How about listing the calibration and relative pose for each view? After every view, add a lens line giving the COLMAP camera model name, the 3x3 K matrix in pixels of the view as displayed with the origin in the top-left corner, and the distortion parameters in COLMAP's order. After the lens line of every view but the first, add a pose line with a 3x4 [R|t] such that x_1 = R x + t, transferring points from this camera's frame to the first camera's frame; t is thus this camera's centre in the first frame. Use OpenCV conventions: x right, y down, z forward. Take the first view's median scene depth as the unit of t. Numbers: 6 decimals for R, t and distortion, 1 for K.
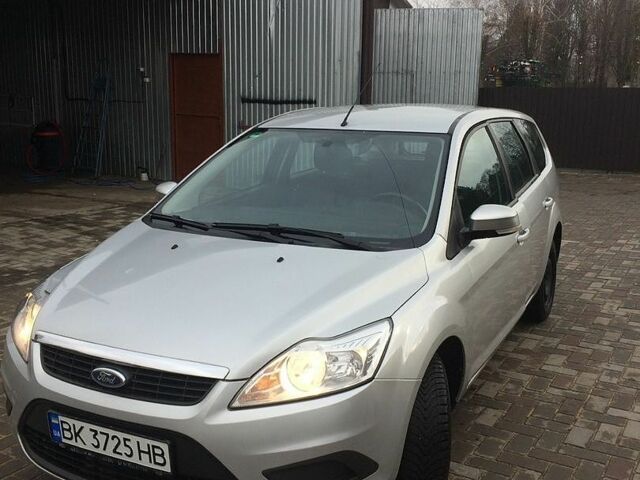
lens RADIAL K [[755.7, 0, 320.0], [0, 755.7, 240.0], [0, 0, 1]] dist [-0.026814, -0.027328]
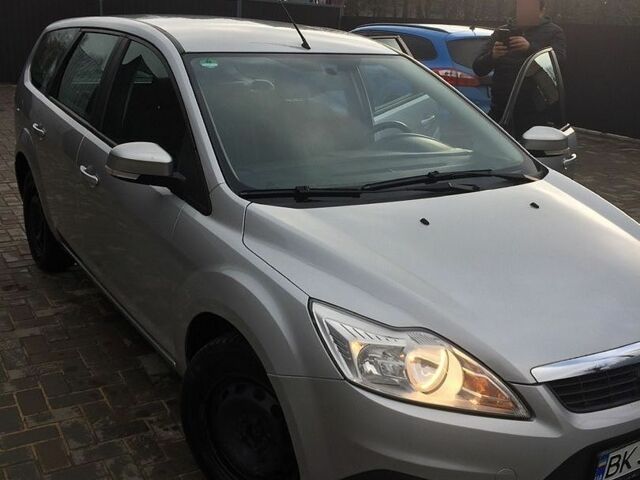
lens RADIAL K [[723.1, 0, 320.0], [0, 723.1, 240.0], [0, 0, 1]] dist [0.134091, -0.005859]
pose [[0.500382, -0.249292, 0.829139, -1.120766], [0.118152, 0.968354, 0.219844, -0.192816], [-0.857705, -0.012042, 0.514001, 0.888469]]
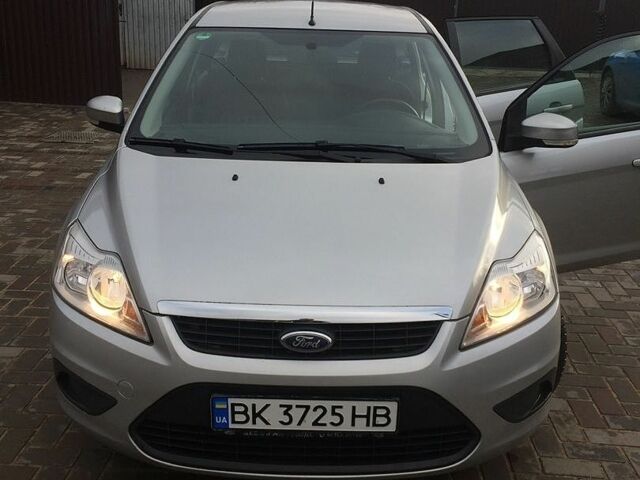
lens RADIAL K [[723.1, 0, 320.0], [0, 723.1, 240.0], [0, 0, 1]] dist [0.134091, -0.005859]
pose [[0.898295, -0.132445, 0.418957, -0.585566], [0.069718, 0.984373, 0.161707, -0.059788], [-0.433827, -0.116052, 0.893491, 0.274288]]
